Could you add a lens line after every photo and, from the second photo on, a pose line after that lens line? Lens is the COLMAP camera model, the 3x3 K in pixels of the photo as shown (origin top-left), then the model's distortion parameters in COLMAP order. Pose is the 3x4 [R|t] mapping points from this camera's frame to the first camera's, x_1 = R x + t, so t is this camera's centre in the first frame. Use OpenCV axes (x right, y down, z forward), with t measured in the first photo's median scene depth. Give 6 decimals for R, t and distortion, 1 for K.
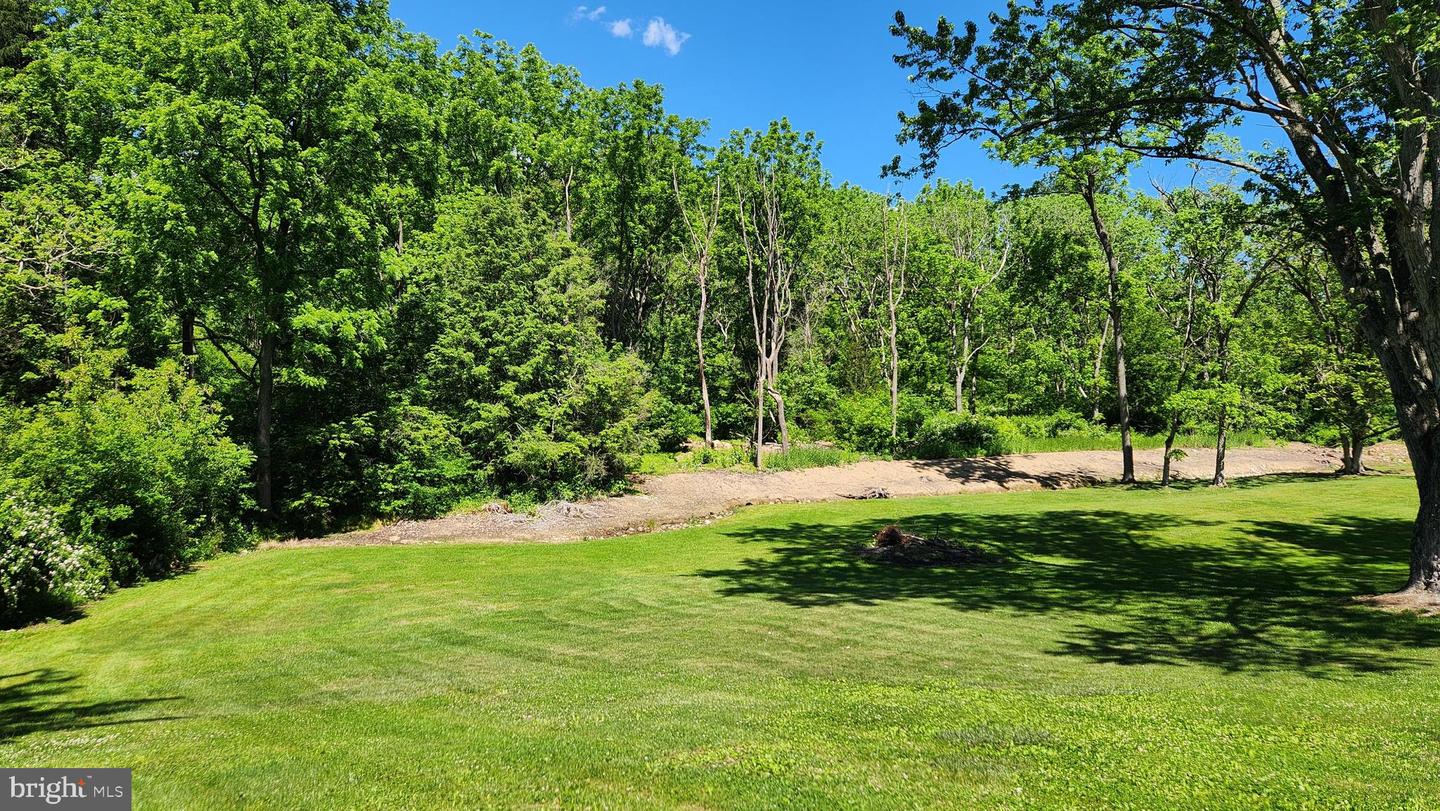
lens RADIAL K [[961.6, 0, 711.7], [0, 961.6, 418.4], [0, 0, 1]] dist [0.094490, -0.086114]
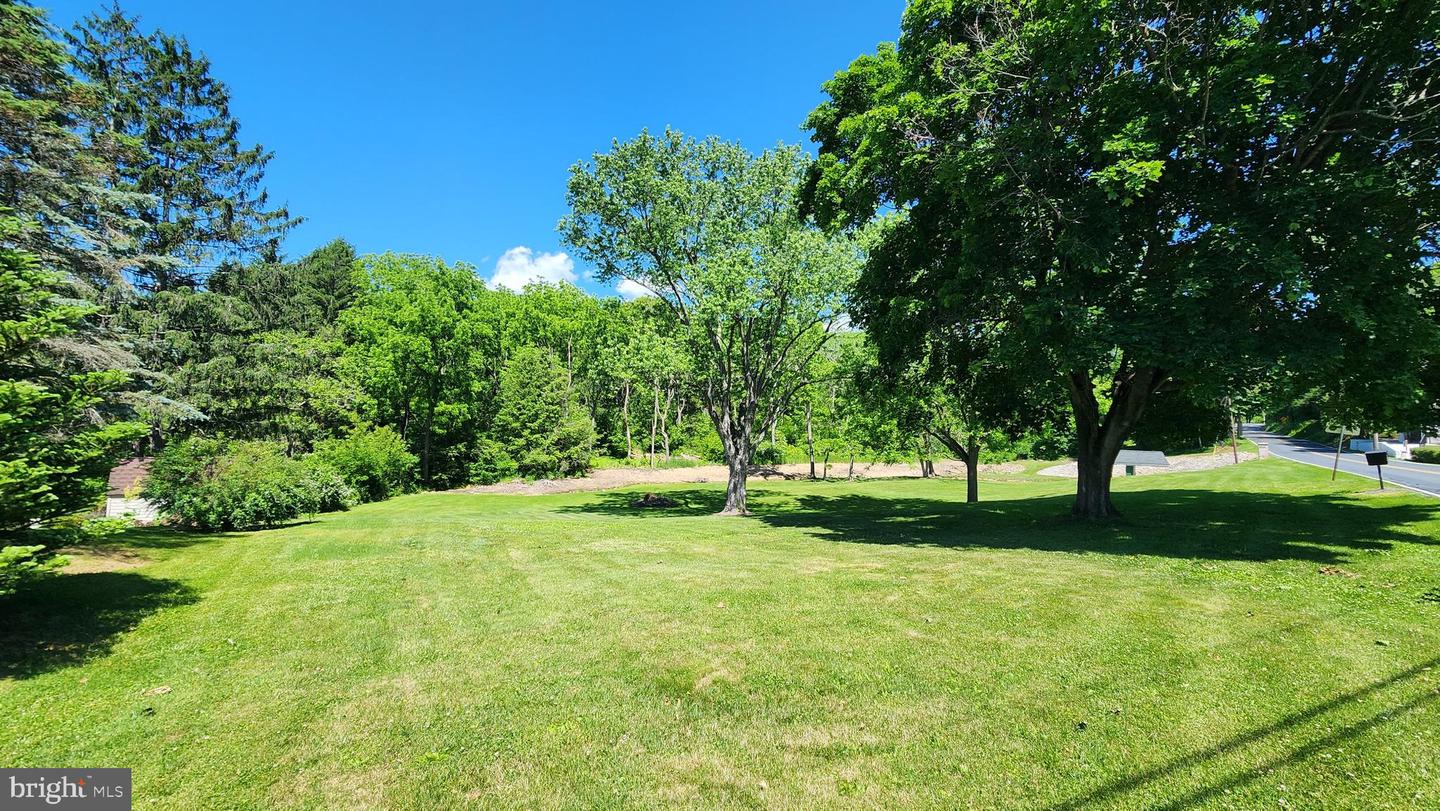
lens RADIAL K [[589.3, 0, 718.9], [0, 589.3, 398.2], [0, 0, 1]] dist [0.004503, -0.000095]
pose [[0.998482, 0.020213, -0.051229, 0.371415], [-0.023219, 0.998001, -0.058775, -0.044010], [0.049939, 0.059875, 0.996956, -0.497761]]
